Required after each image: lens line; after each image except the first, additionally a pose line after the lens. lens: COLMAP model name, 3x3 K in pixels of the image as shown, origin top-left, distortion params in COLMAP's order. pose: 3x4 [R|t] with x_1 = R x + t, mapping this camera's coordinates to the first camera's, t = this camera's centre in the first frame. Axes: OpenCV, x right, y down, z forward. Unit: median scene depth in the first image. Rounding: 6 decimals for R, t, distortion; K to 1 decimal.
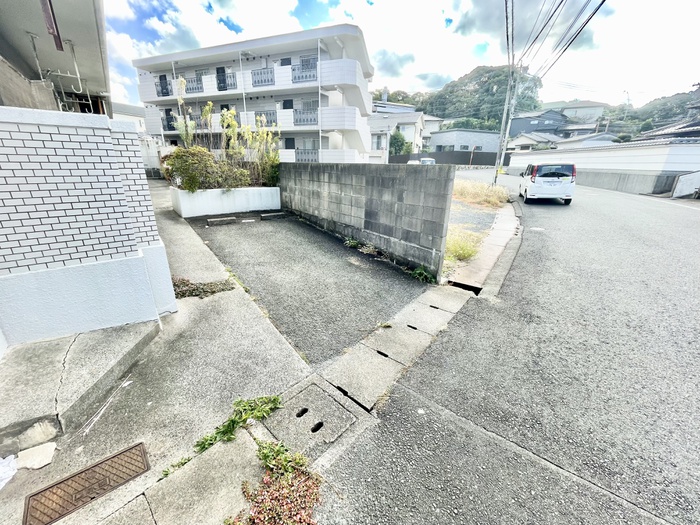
lens RADIAL K [[284.6, 0, 350.0], [0, 284.6, 262.5], [0, 0, 1]] dist [0.000445, -0.000443]
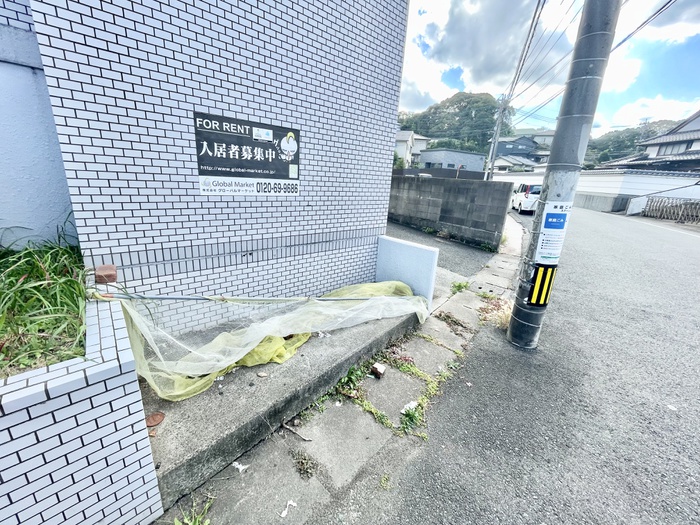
lens RADIAL K [[284.6, 0, 350.0], [0, 284.6, 262.5], [0, 0, 1]] dist [0.000445, -0.000443]
pose [[0.996479, 0.028538, 0.078833, -0.075089], [-0.025777, 0.999026, -0.035819, 0.023563], [-0.079779, 0.033661, 0.996244, -0.063856]]
